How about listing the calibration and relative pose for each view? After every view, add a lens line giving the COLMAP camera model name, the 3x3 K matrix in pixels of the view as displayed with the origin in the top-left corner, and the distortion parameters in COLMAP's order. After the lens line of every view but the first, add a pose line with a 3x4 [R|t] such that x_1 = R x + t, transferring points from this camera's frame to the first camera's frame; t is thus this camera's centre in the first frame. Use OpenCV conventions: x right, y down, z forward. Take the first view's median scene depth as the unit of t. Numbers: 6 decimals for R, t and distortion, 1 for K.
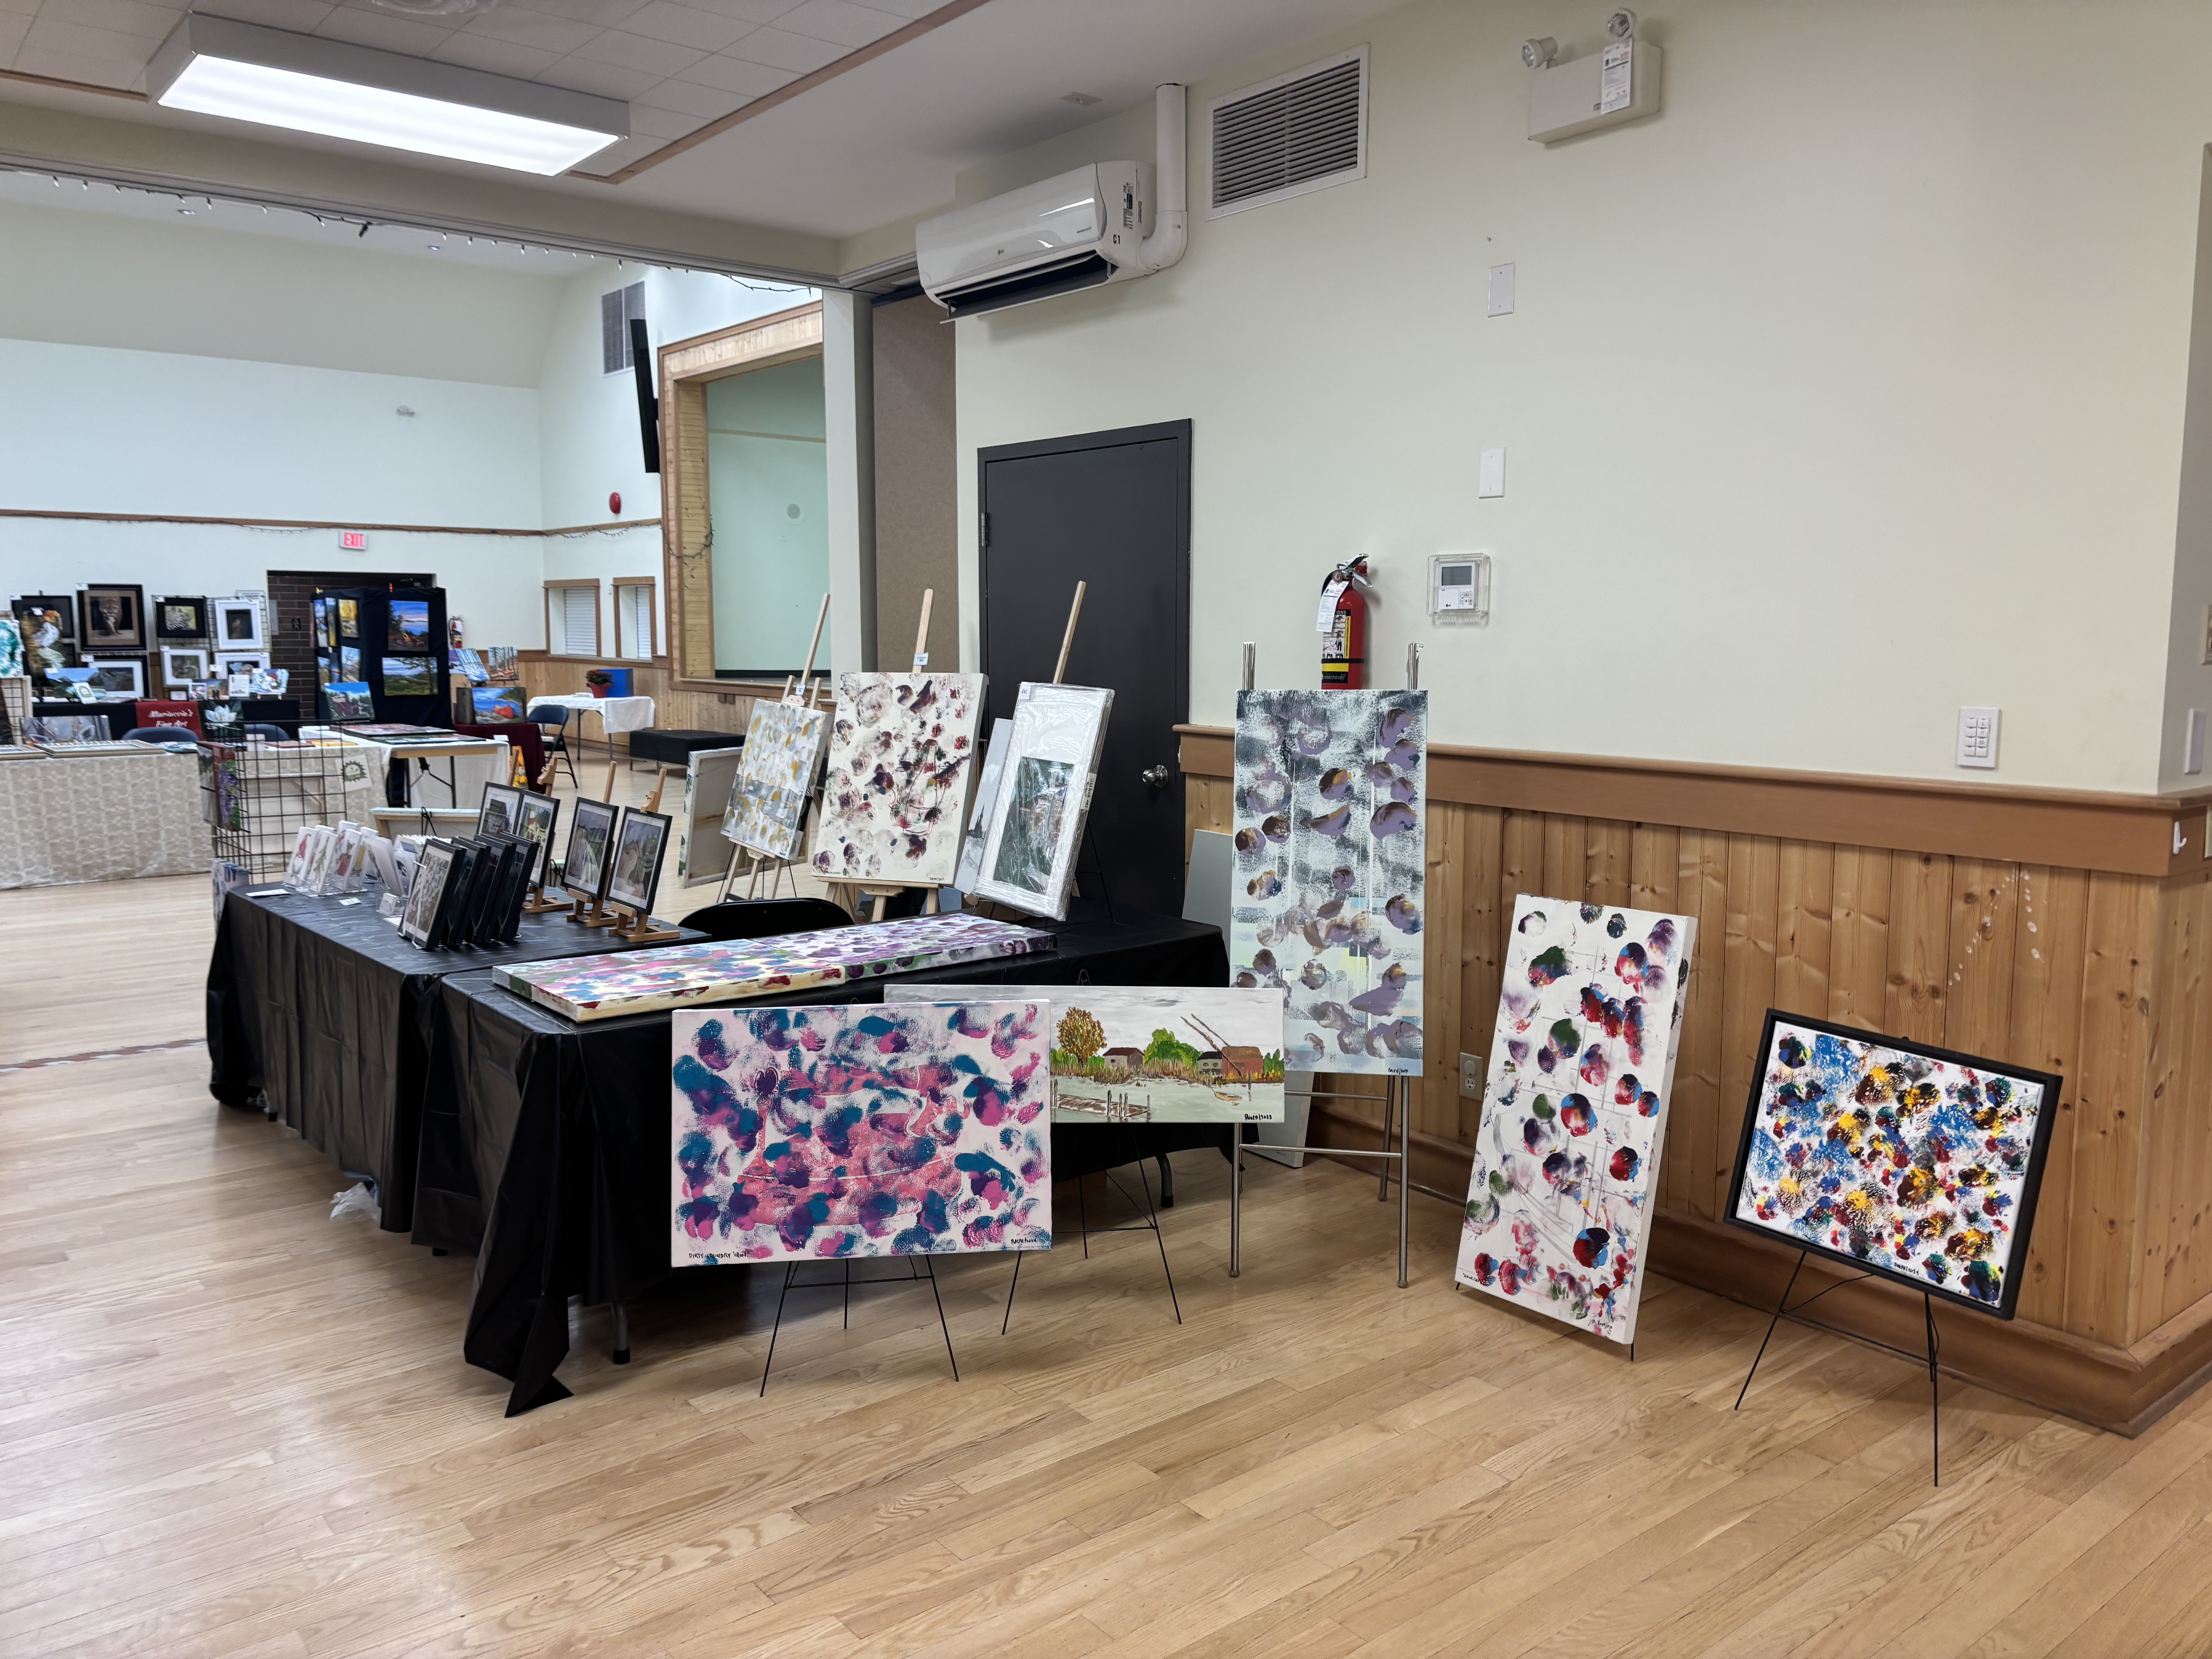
lens RADIAL K [[1679.7, 0, 1112.3], [0, 1679.7, 828.9], [0, 0, 1]] dist [0.034673, -0.018439]
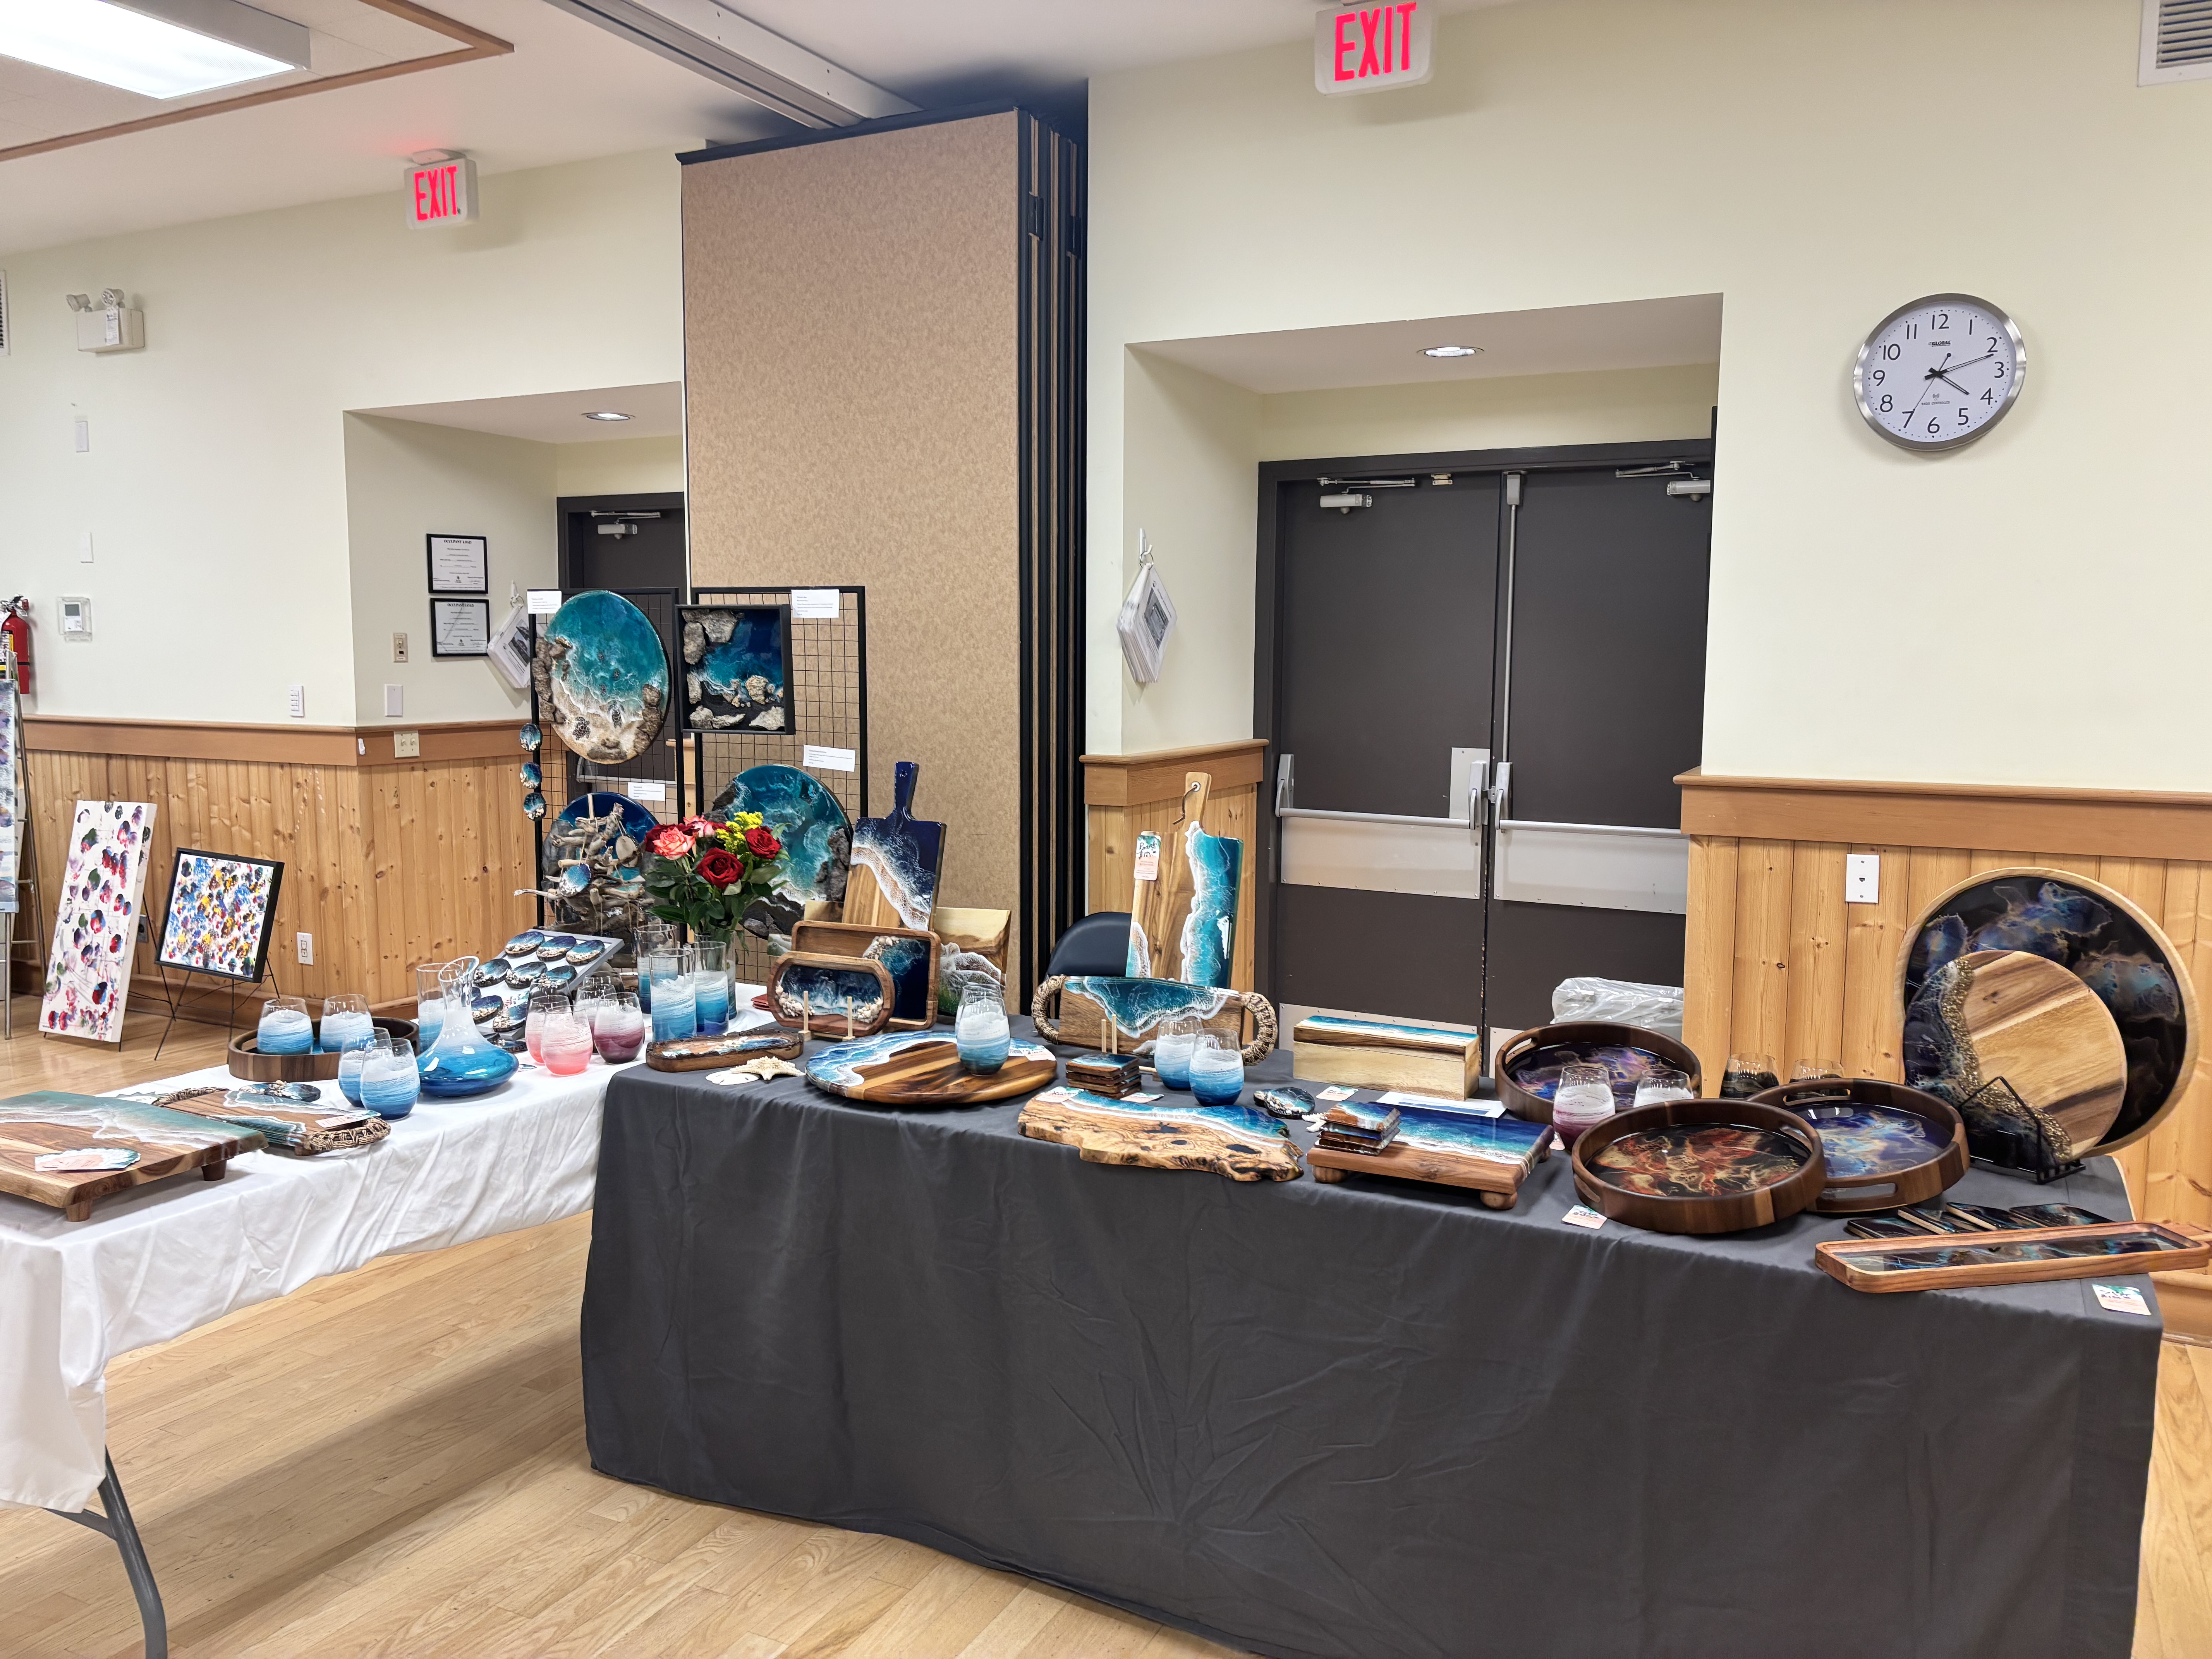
lens RADIAL K [[1679.7, 0, 1102.5], [0, 1679.7, 821.5], [0, 0, 1]] dist [0.034673, -0.018439]
pose [[0.912283, -0.042028, 0.407399, 0.525255], [0.048545, 0.998805, -0.005669, 0.129595], [-0.406674, 0.024949, 0.913232, -1.052355]]
